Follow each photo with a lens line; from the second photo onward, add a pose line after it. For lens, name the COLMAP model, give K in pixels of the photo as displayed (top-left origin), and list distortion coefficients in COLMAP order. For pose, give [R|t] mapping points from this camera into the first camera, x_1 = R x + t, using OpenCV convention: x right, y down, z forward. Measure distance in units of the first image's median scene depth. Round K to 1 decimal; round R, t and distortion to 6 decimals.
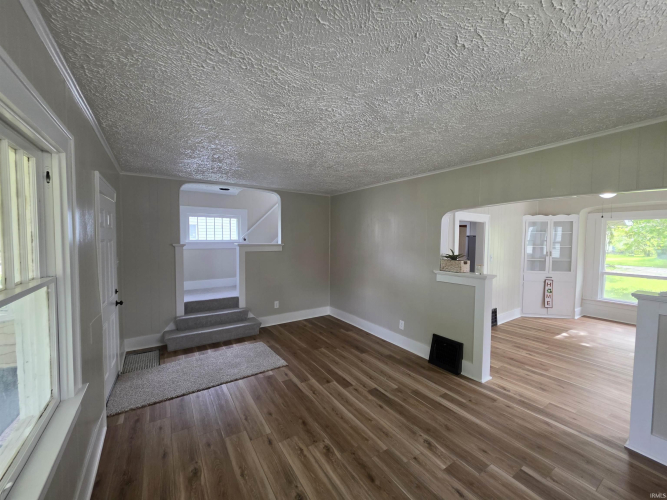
lens RADIAL K [[269.2, 0, 333.6], [0, 269.2, 248.9], [0, 0, 1]] dist [-0.000676, -0.000031]
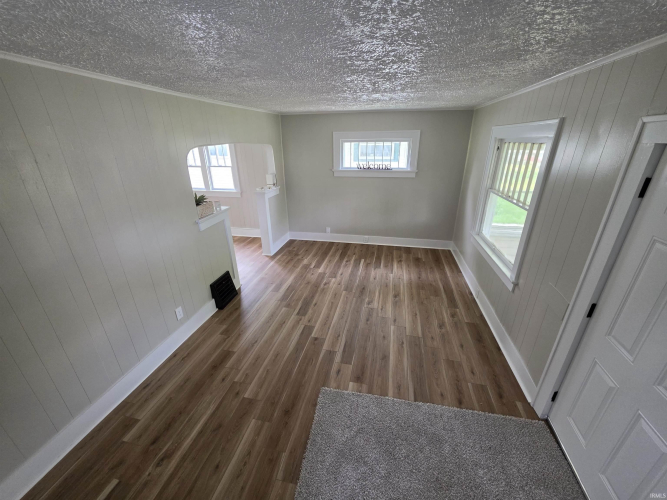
lens RADIAL K [[265.6, 0, 333.5], [0, 265.6, 250.0], [0, 0, 1]] dist [0.000826, -0.000050]
pose [[-0.704427, -0.272345, 0.655447, -0.697486], [0.032841, 0.909960, 0.413393, -0.235002], [-0.709016, 0.312730, -0.632056, 1.658709]]
